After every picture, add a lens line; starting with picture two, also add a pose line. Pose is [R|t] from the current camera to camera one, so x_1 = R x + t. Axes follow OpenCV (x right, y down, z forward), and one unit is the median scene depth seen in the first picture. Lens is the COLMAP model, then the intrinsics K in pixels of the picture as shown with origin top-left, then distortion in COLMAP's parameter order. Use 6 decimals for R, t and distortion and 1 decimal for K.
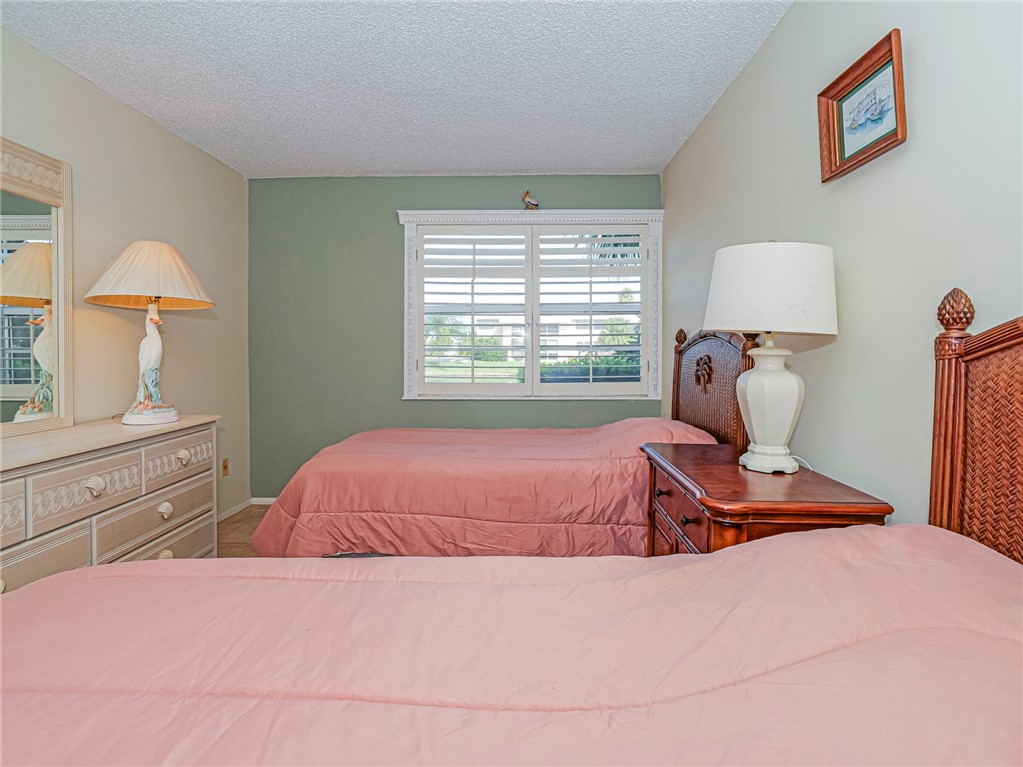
lens RADIAL K [[509.2, 0, 508.1], [0, 509.2, 365.2], [0, 0, 1]] dist [-0.020077, -0.000804]
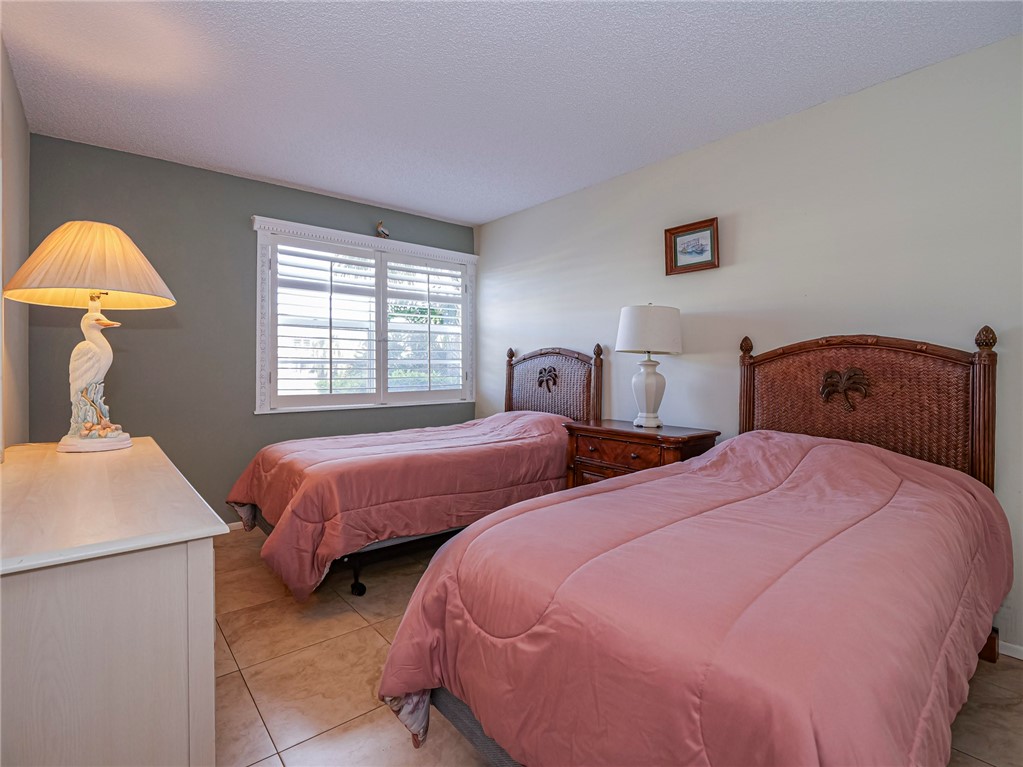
lens RADIAL K [[510.0, 0, 514.8], [0, 510.0, 372.2], [0, 0, 1]] dist [0.002048, -0.000688]
pose [[0.750741, -0.006076, 0.660569, -0.739338], [0.018452, 0.999760, -0.011775, 0.013940], [-0.660339, 0.021029, 0.750673, -0.052807]]
